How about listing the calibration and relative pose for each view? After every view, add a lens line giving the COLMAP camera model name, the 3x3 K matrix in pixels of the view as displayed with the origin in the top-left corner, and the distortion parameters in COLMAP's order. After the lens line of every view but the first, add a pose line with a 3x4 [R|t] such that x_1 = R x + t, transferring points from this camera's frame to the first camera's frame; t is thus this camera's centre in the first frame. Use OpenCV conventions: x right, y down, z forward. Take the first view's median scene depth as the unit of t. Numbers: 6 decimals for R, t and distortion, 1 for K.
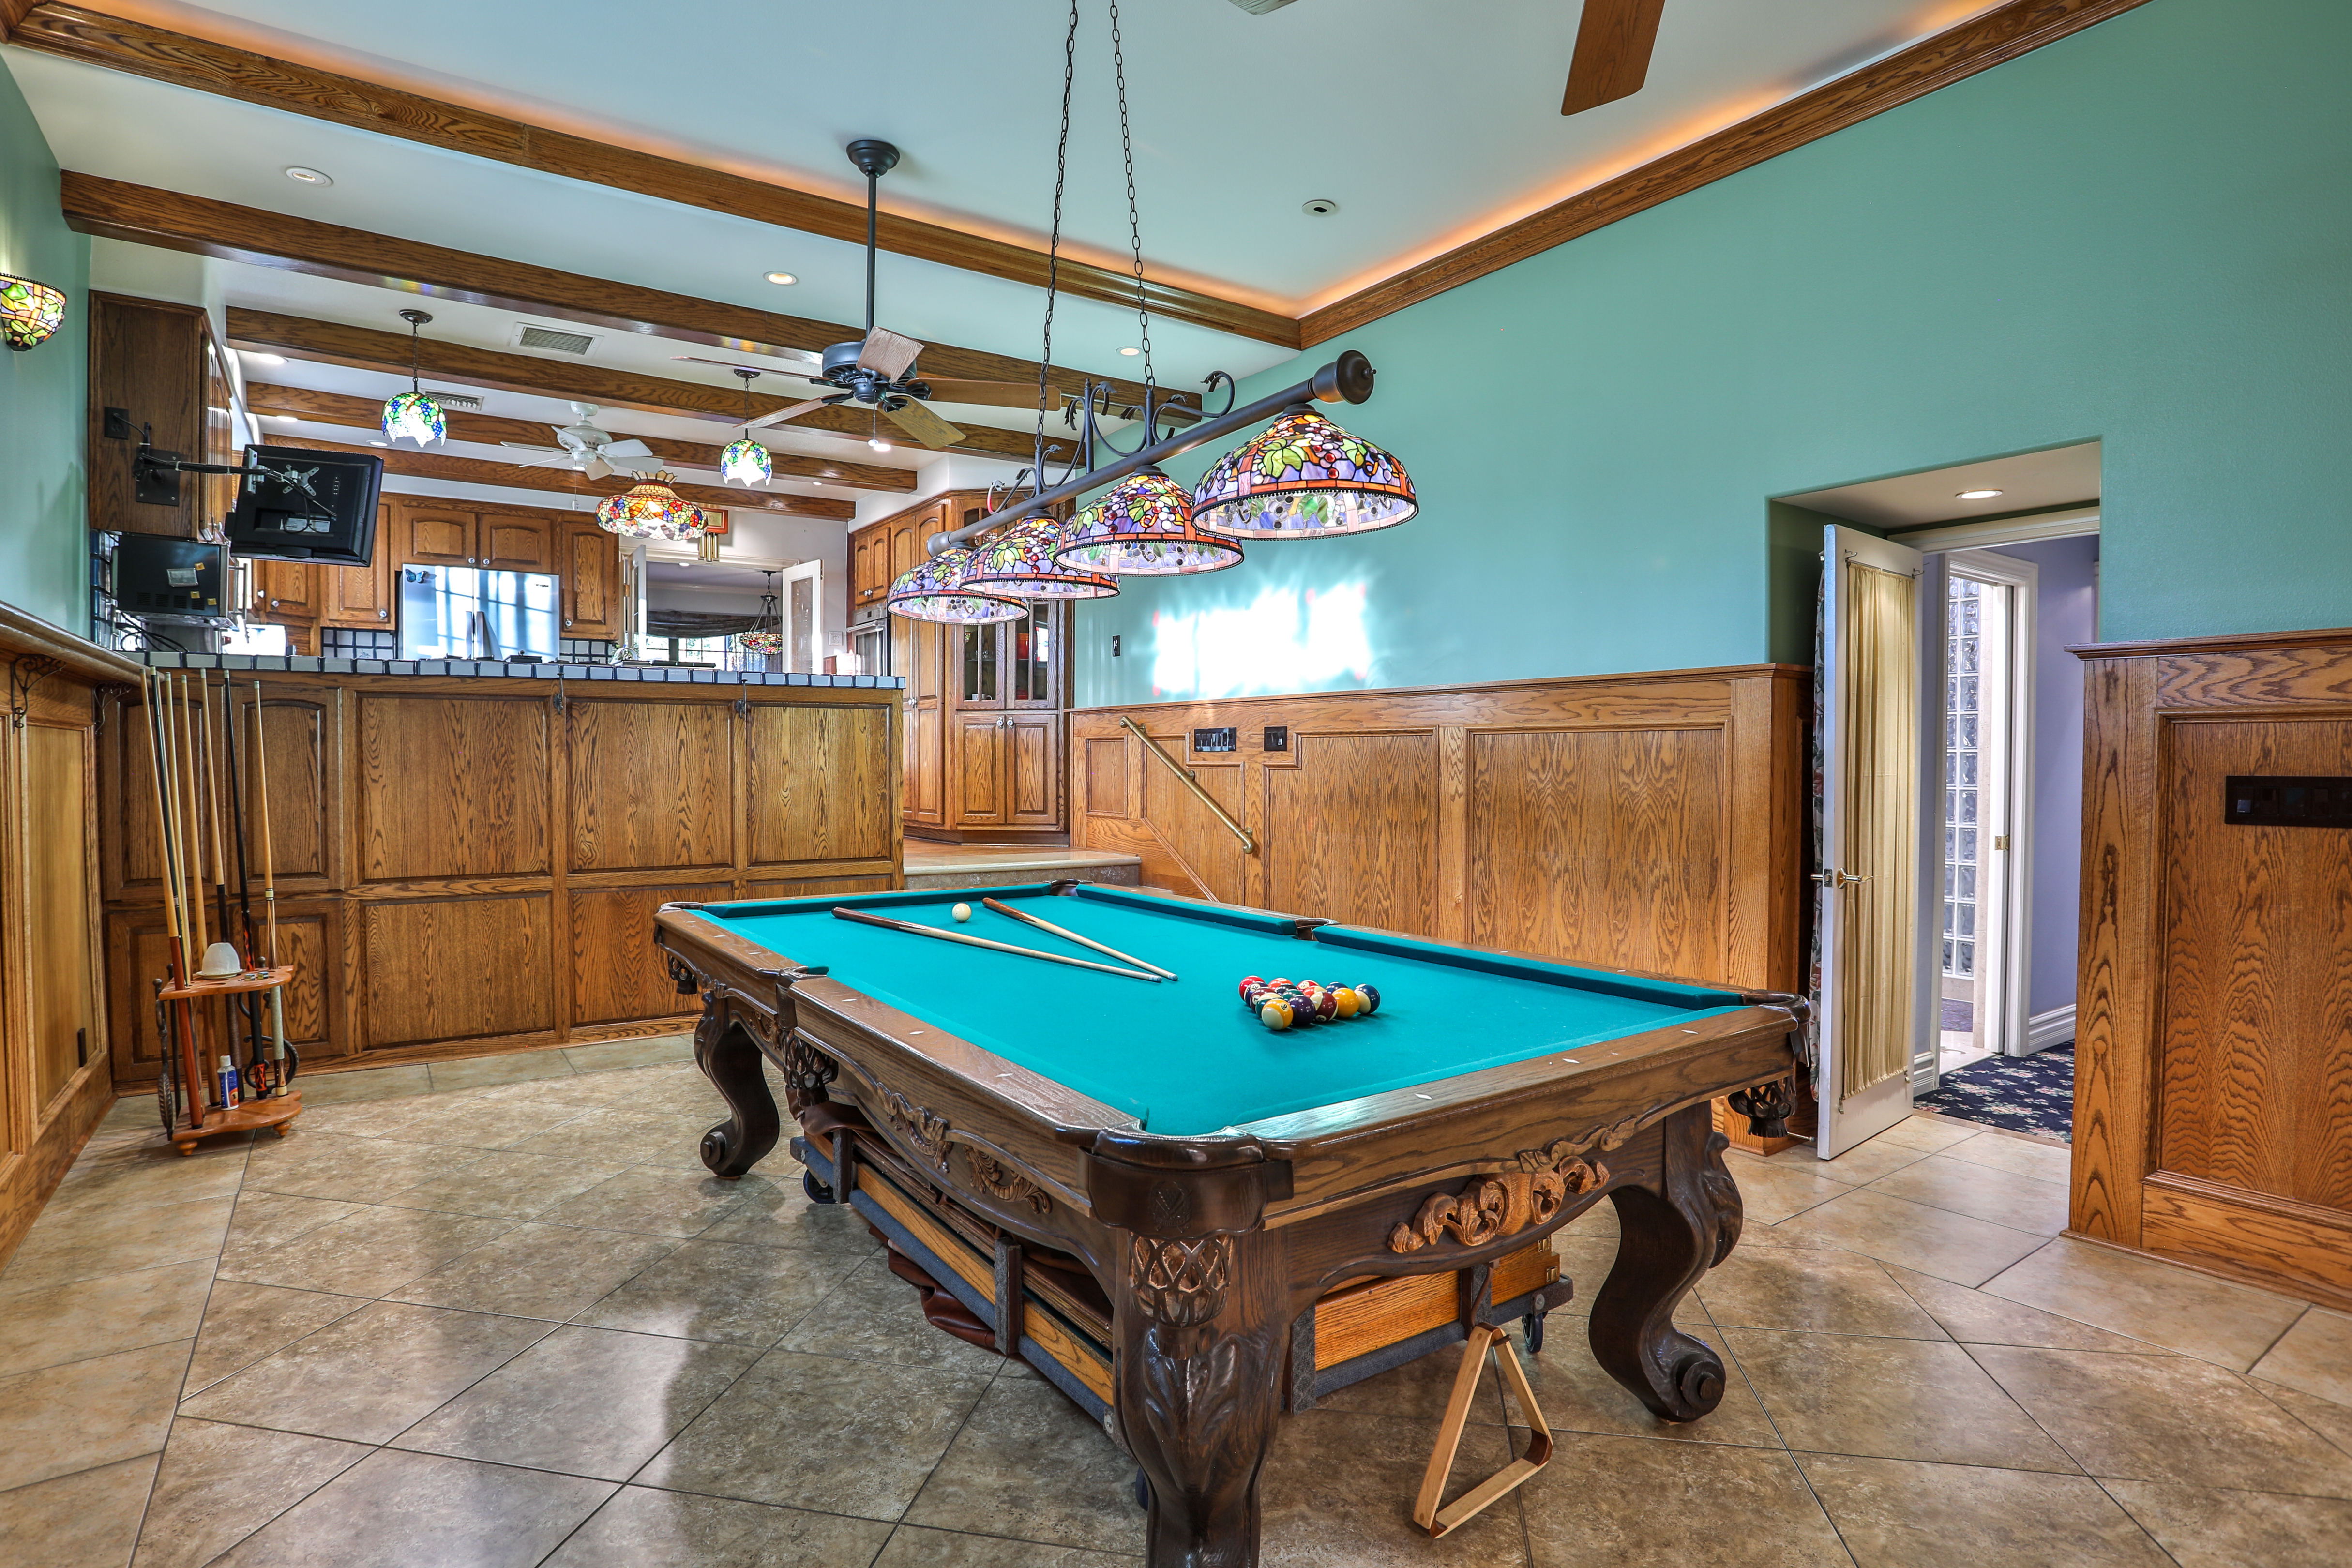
lens RADIAL K [[1205.1, 0, 1153.0], [0, 1205.1, 790.0], [0, 0, 1]] dist [-0.041210, 0.008472]
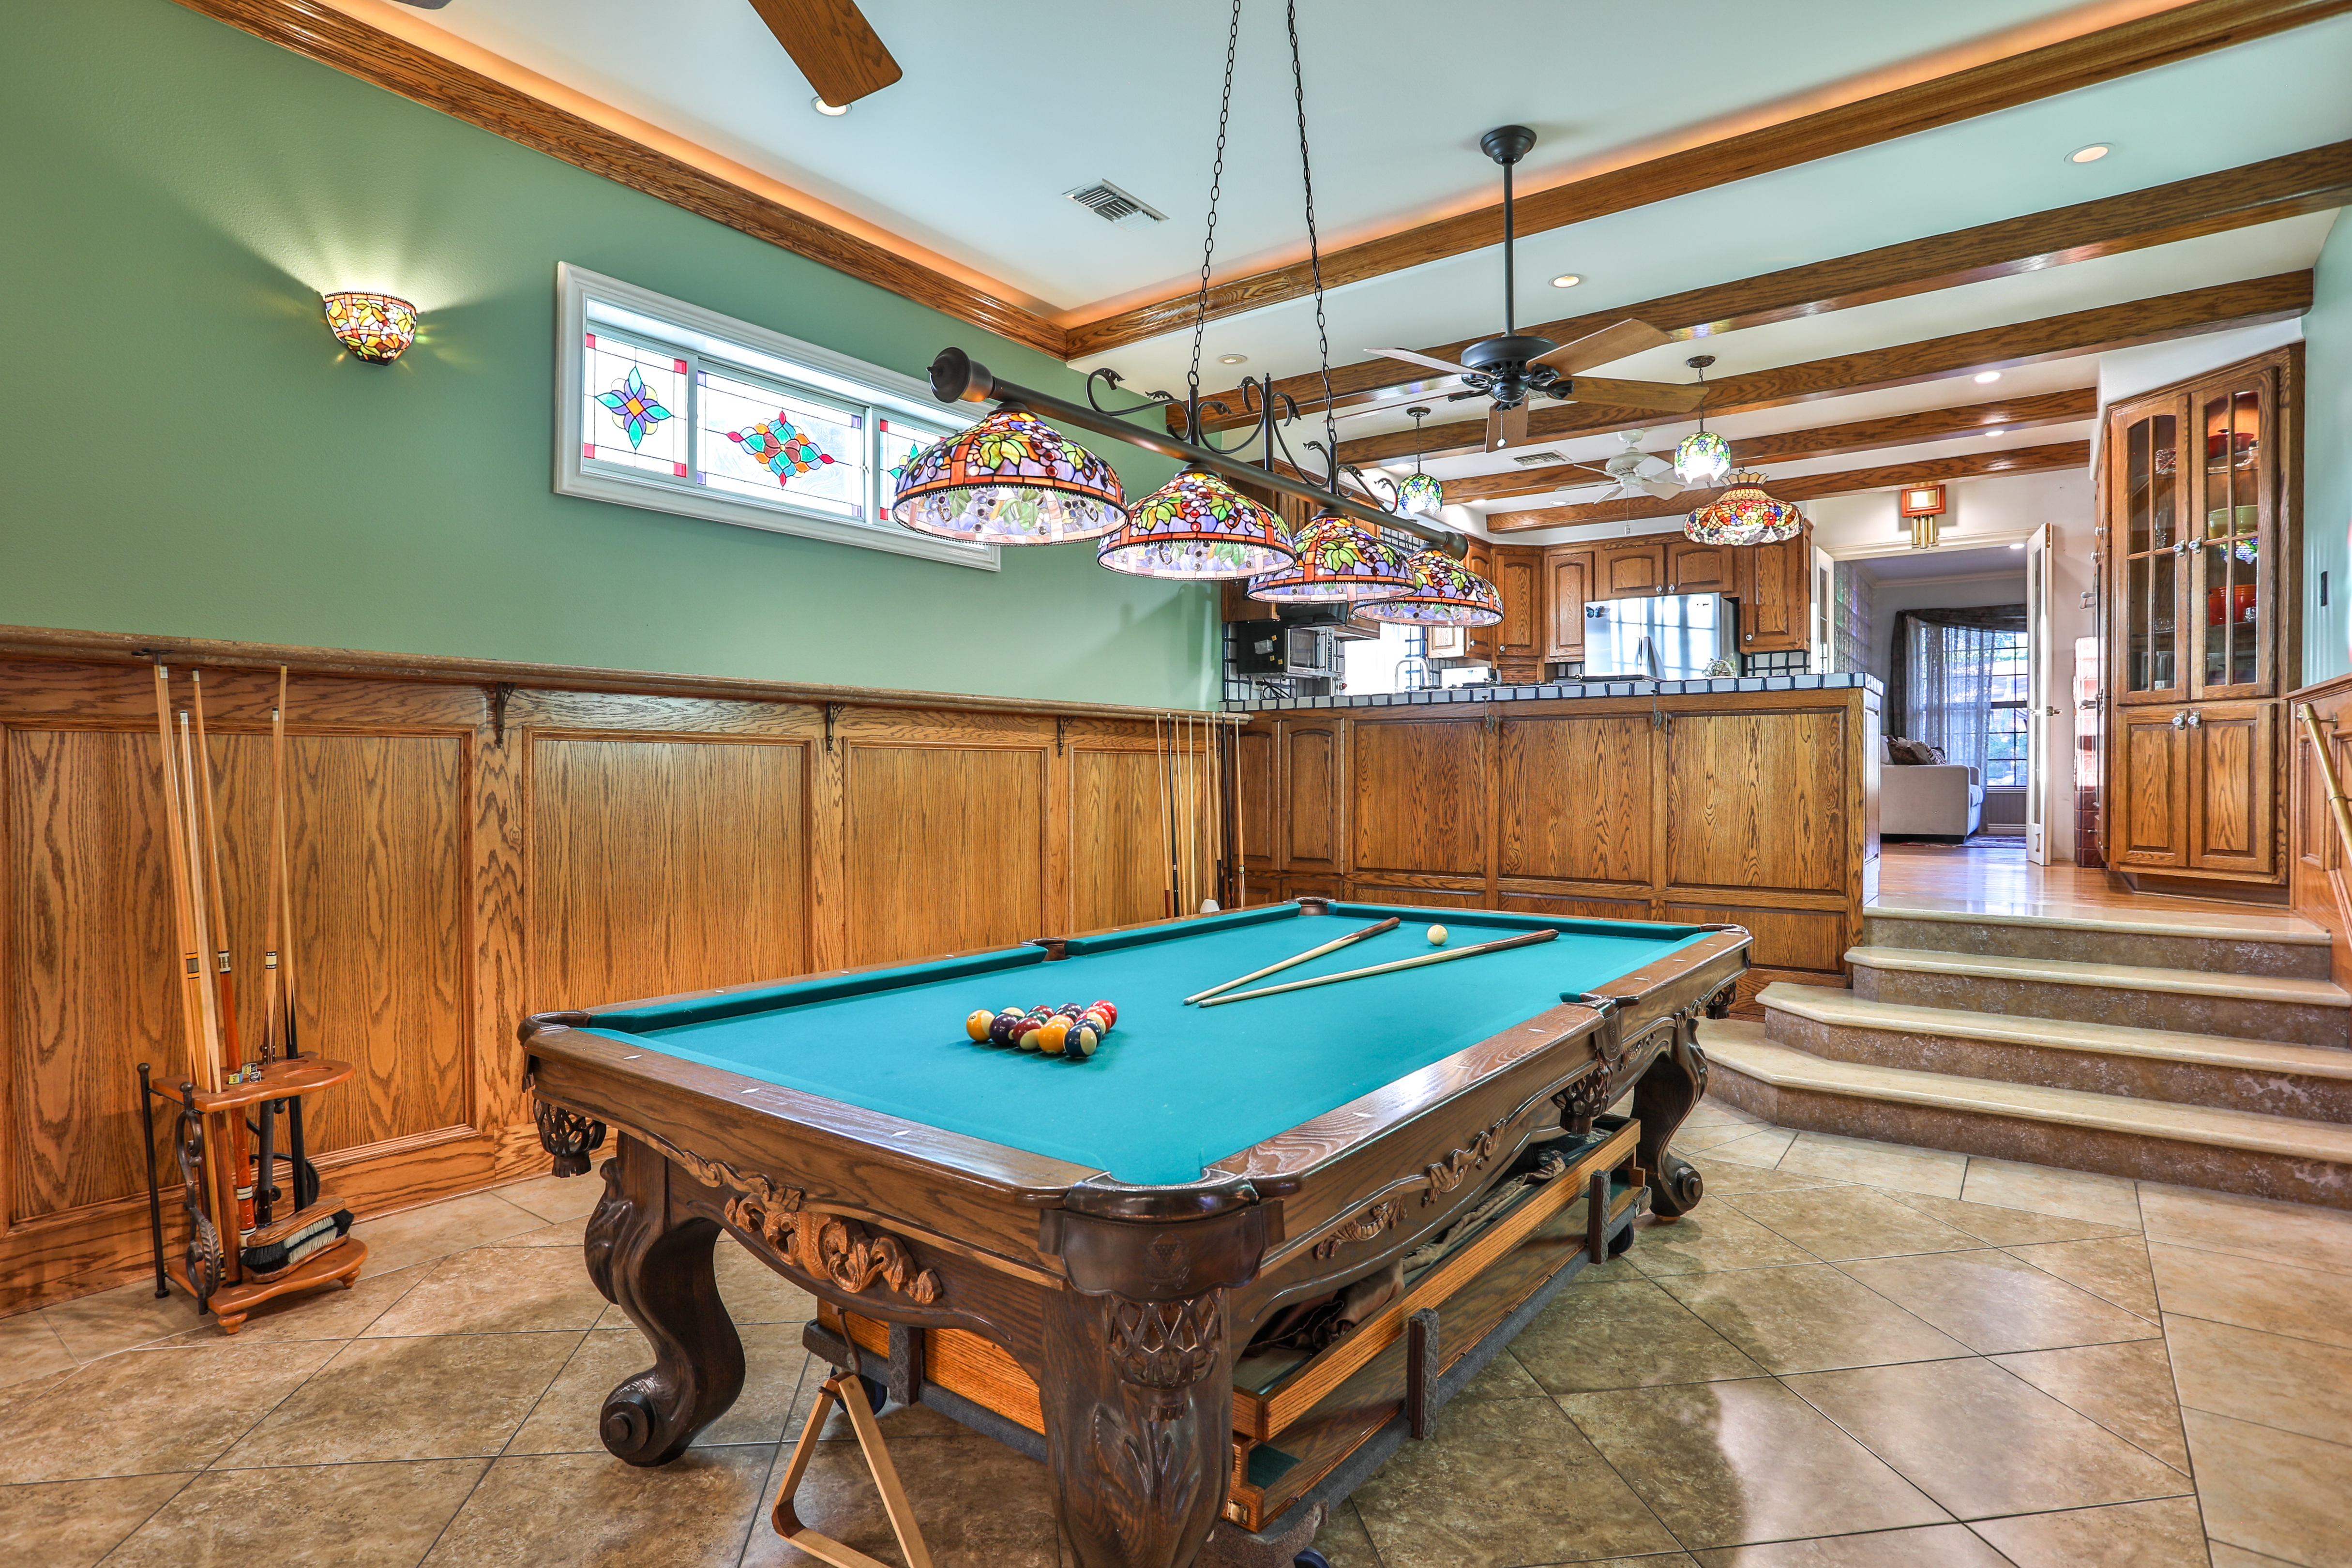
lens RADIAL K [[1205.1, 0, 1159.5], [0, 1205.1, 797.0], [0, 0, 1]] dist [-0.041210, 0.008472]
pose [[0.339980, 0.016221, -0.940293, 0.449381], [-0.022833, 0.999699, 0.008991, -0.006803], [0.940156, 0.018413, 0.340248, 0.326190]]
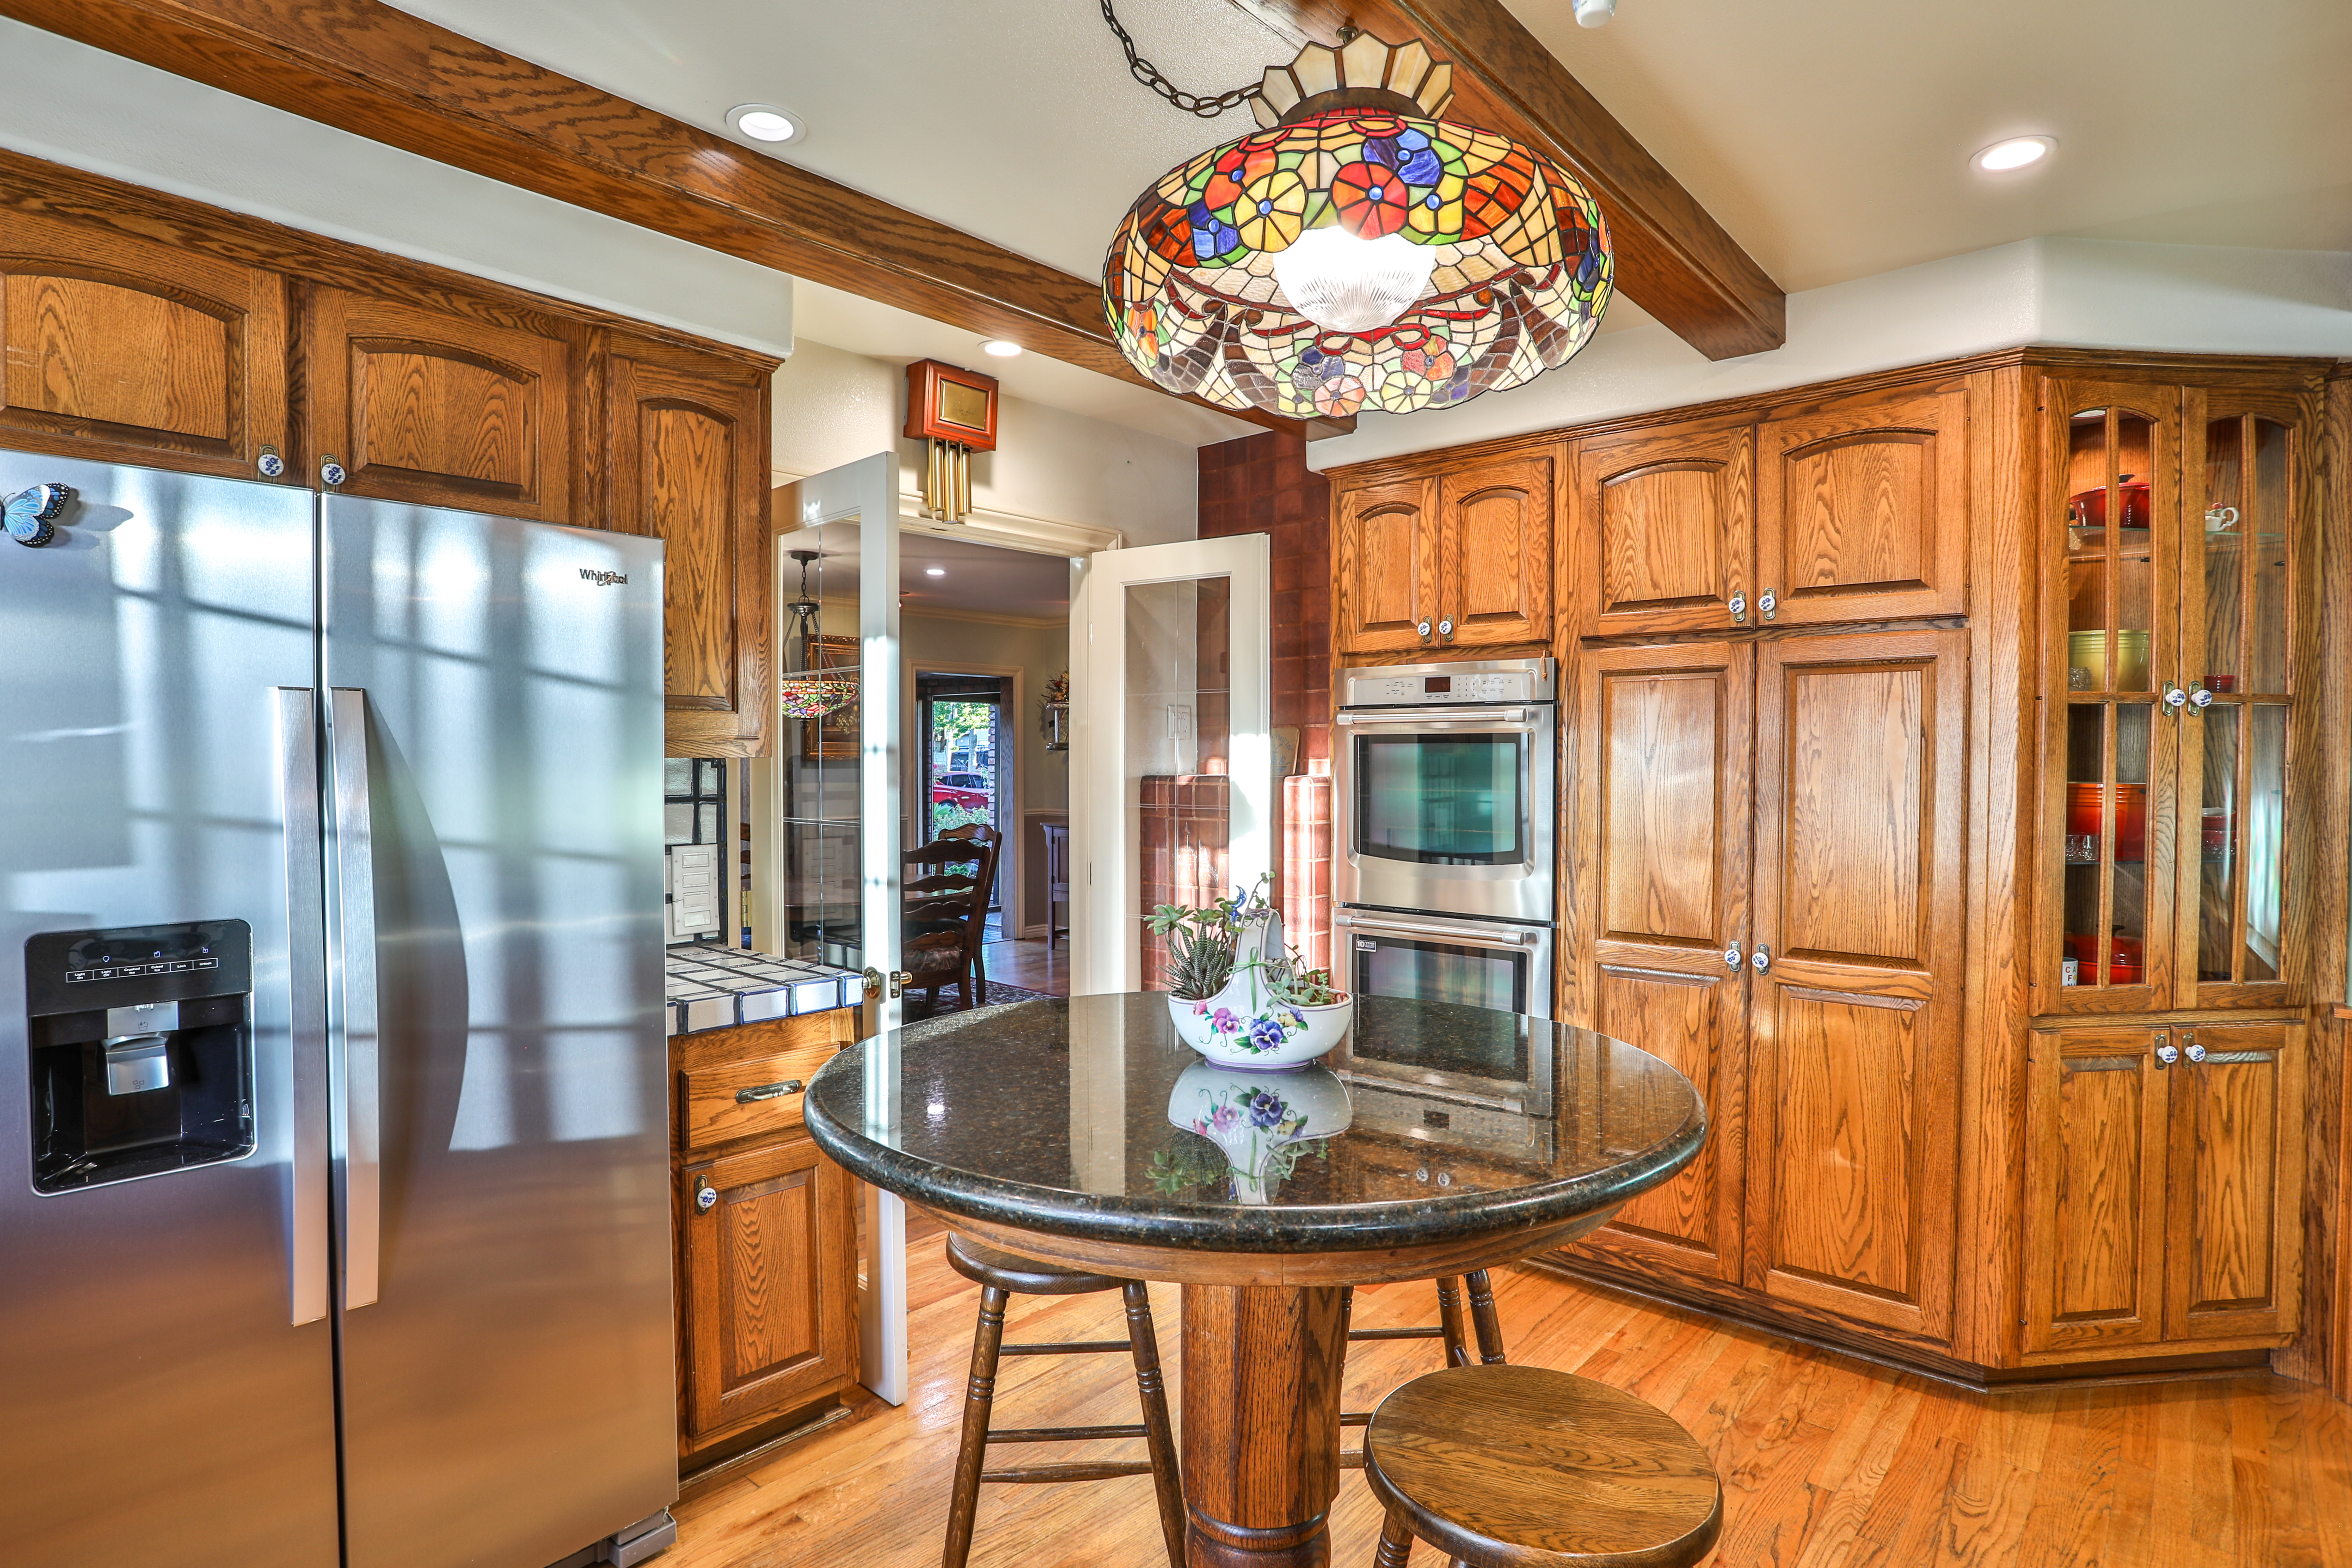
lens RADIAL K [[1205.1, 0, 1201.3], [0, 1205.1, 776.6], [0, 0, 1]] dist [-0.041210, 0.008472]
pose [[0.967372, -0.004058, 0.253328, -0.686486], [0.005998, 0.999958, -0.006889, -0.192774], [-0.253290, 0.008184, 0.967356, 1.098953]]
